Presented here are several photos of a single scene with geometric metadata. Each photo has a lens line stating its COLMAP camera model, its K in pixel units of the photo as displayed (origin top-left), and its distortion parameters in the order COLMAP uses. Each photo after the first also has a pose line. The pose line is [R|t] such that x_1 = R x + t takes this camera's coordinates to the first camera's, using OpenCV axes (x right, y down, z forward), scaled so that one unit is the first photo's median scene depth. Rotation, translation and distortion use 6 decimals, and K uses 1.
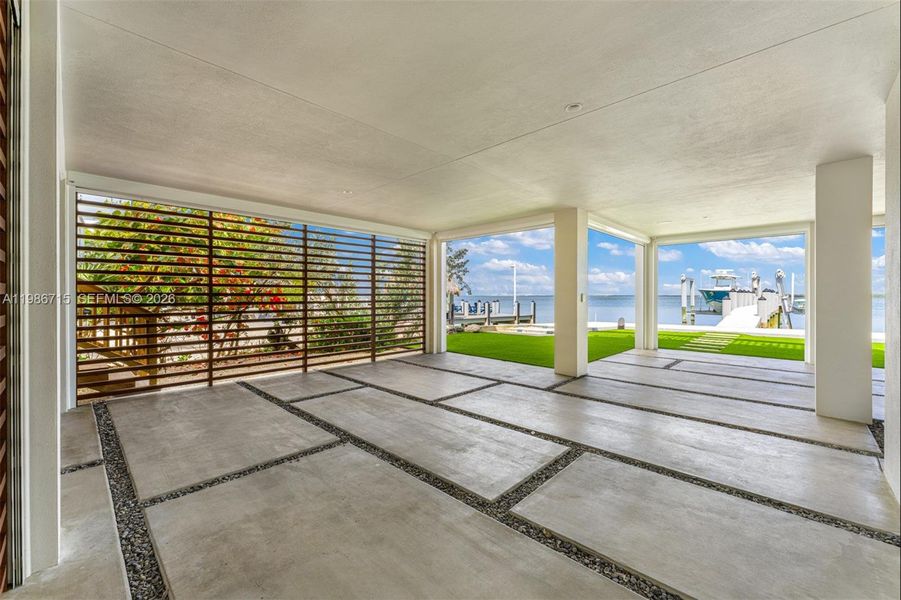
lens RADIAL K [[364.5, 0, 446.9], [0, 364.5, 296.1], [0, 0, 1]] dist [0.000015, -0.000038]
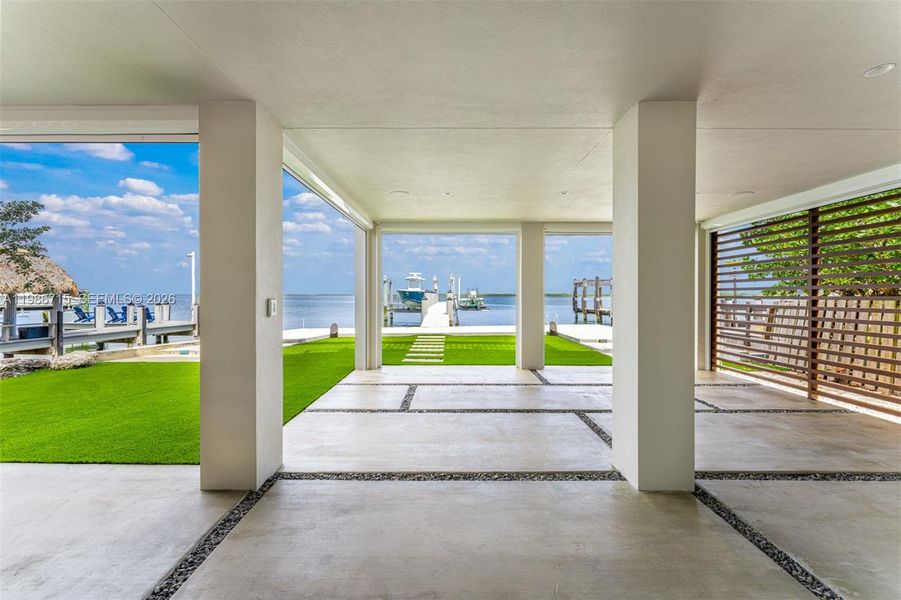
lens RADIAL K [[364.5, 0, 446.9], [0, 364.5, 296.1], [0, 0, 1]] dist [0.000015, -0.000038]
pose [[0.725903, -0.001289, 0.687796, 0.061169], [-0.000073, 0.999998, 0.001951, -0.002811], [-0.687797, -0.001467, 0.725901, 0.142886]]
